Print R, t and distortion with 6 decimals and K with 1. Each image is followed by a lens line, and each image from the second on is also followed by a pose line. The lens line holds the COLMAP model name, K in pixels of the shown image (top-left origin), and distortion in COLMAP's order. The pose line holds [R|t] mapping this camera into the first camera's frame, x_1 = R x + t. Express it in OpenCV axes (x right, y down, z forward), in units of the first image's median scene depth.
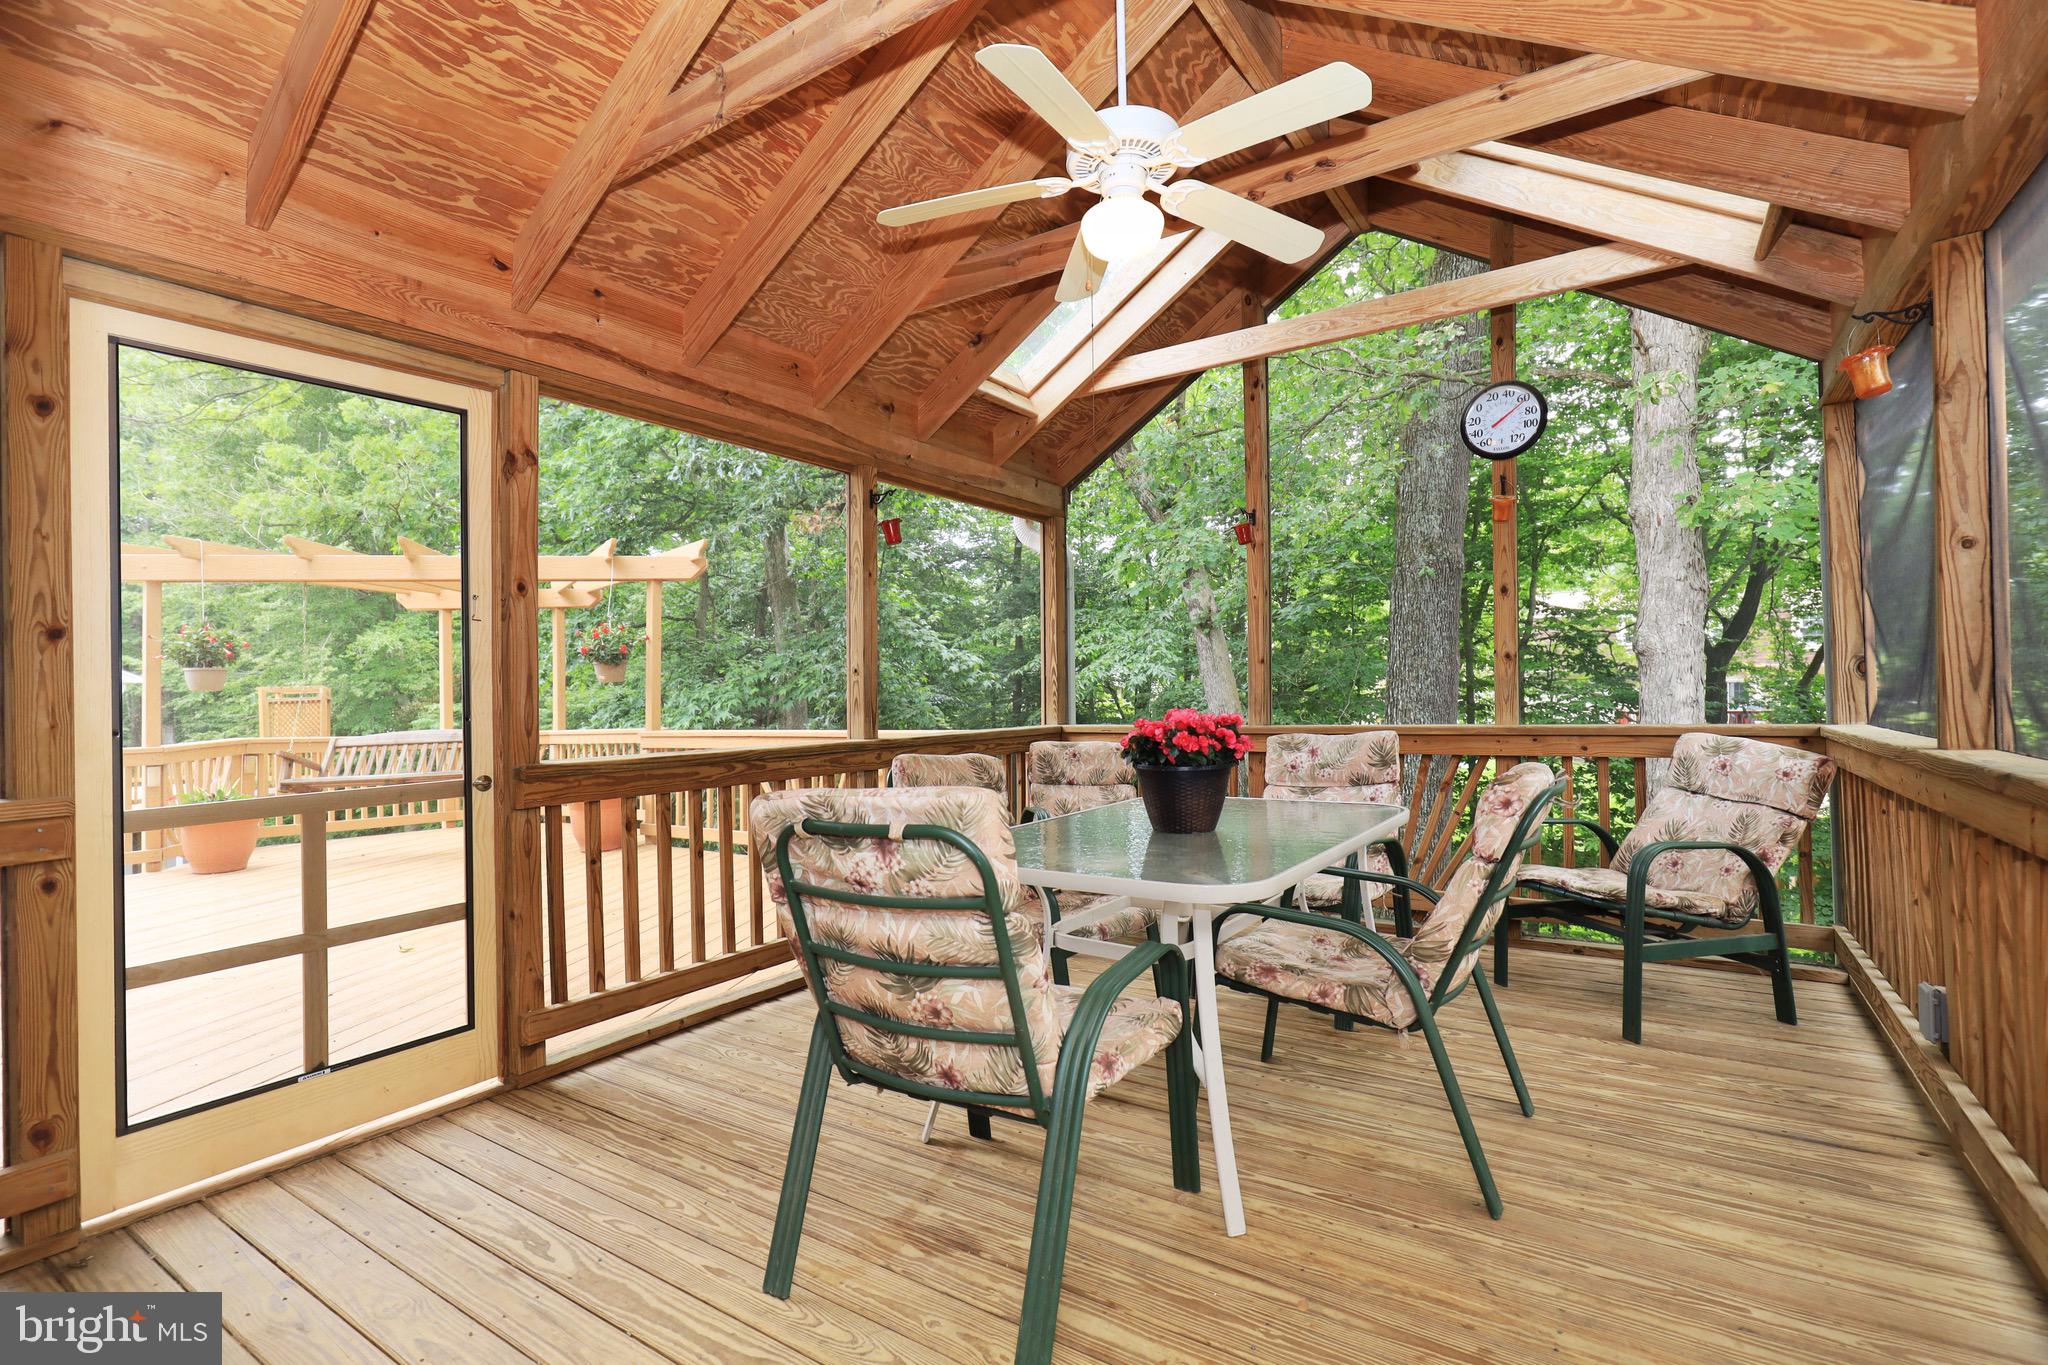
lens RADIAL K [[938.4, 0, 1024.0], [0, 938.4, 682.5], [0, 0, 1]] dist [0.014597, 0.000338]
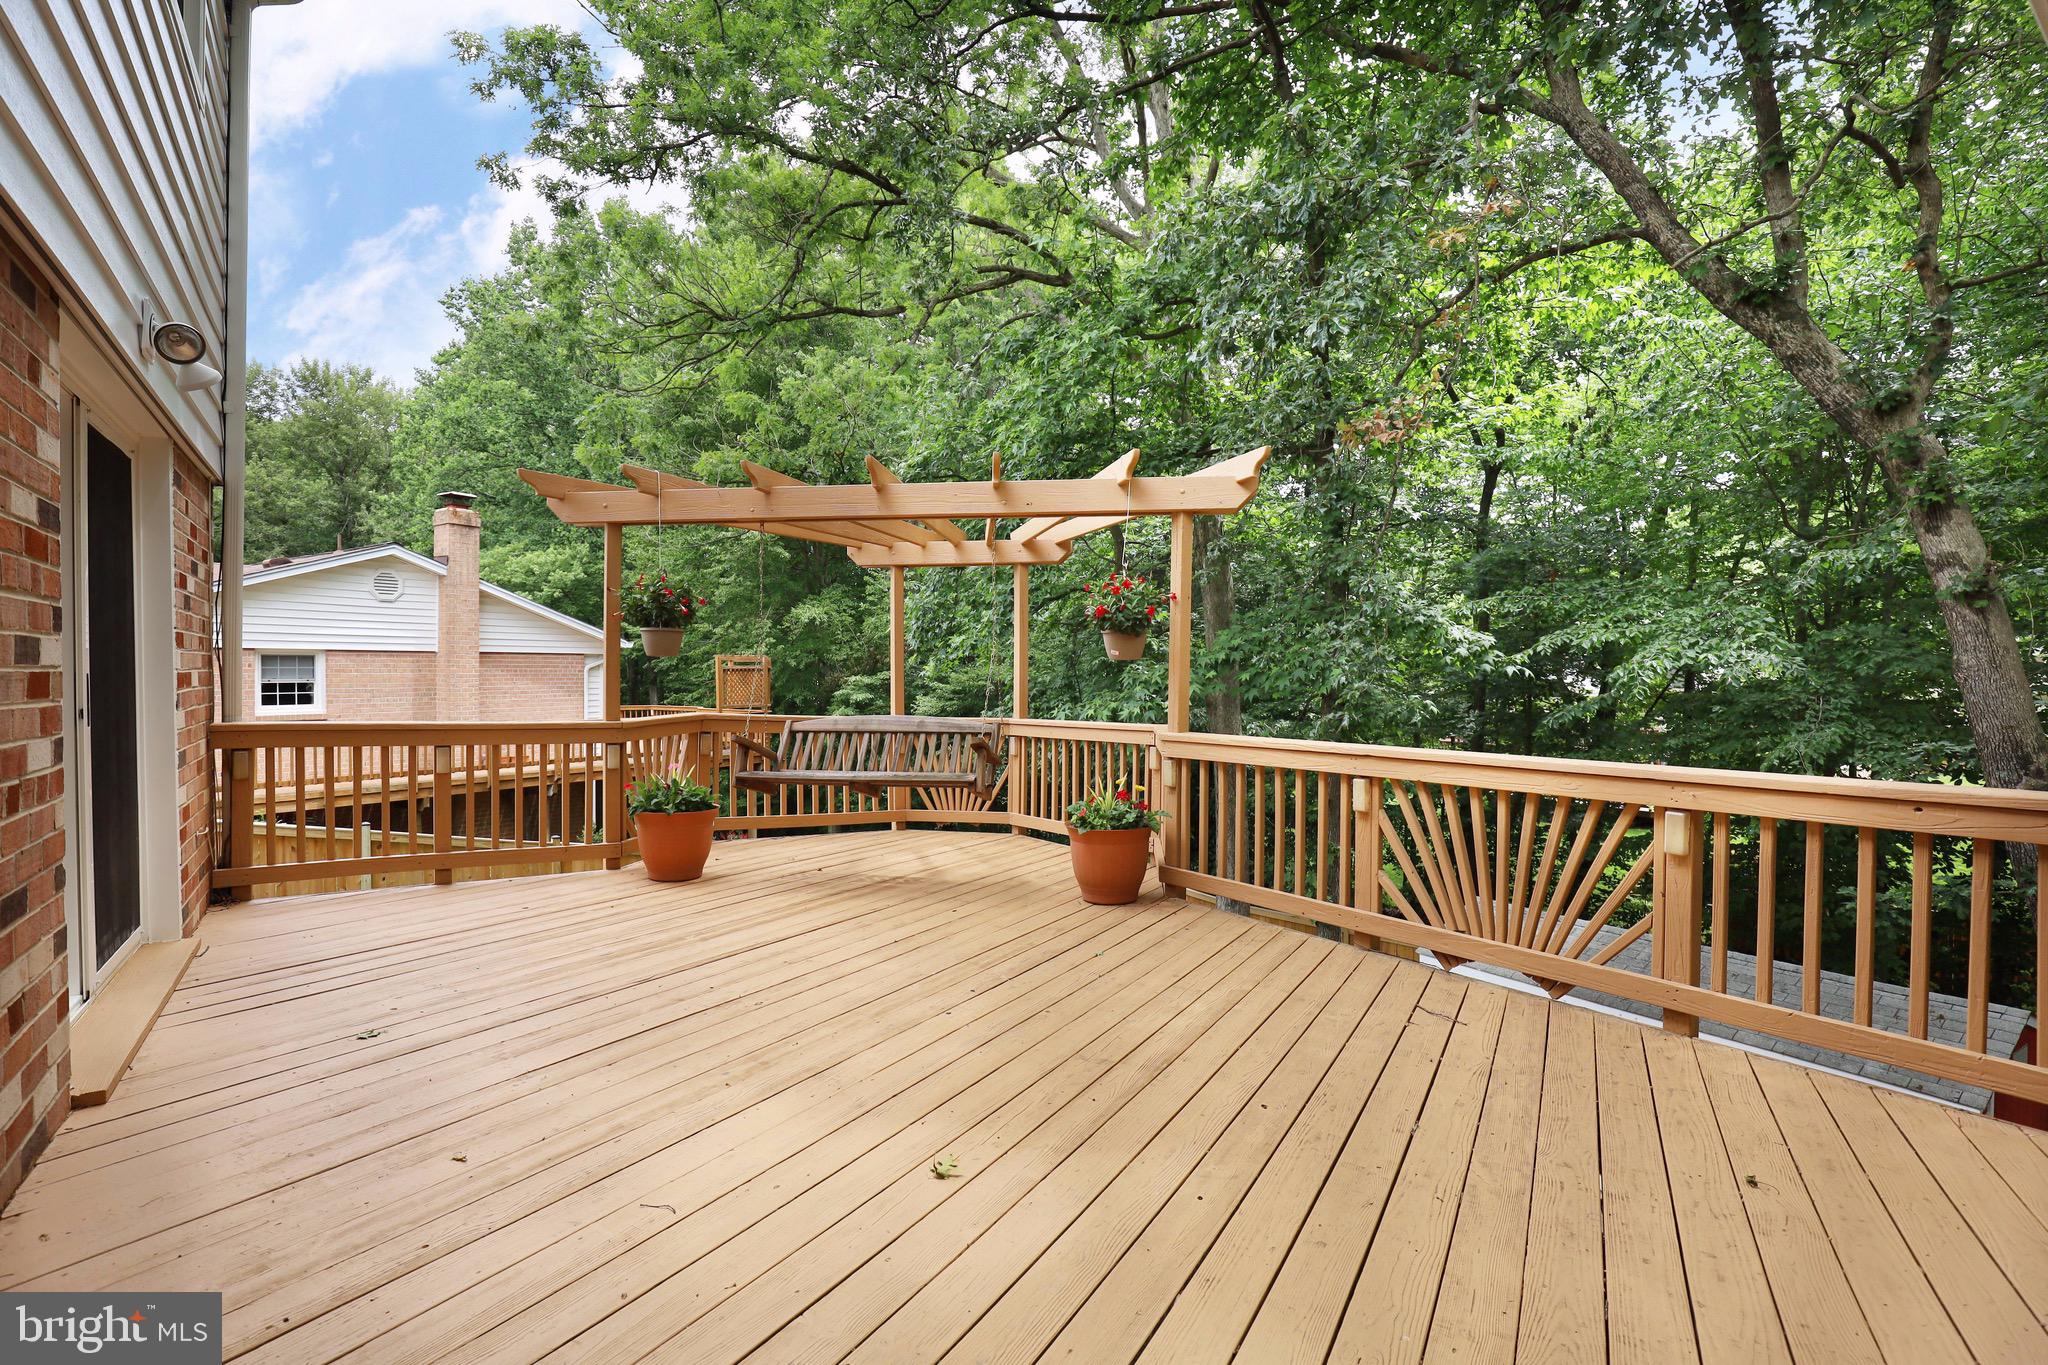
lens RADIAL K [[973.2, 0, 1024.0], [0, 973.2, 682.5], [0, 0, 1]] dist [0.000905, 0.000137]
pose [[0.930791, 0.034303, -0.363939, -0.082735], [-0.027760, 0.999345, 0.023196, 0.000683], [0.364496, -0.011488, 0.931134, 0.102688]]
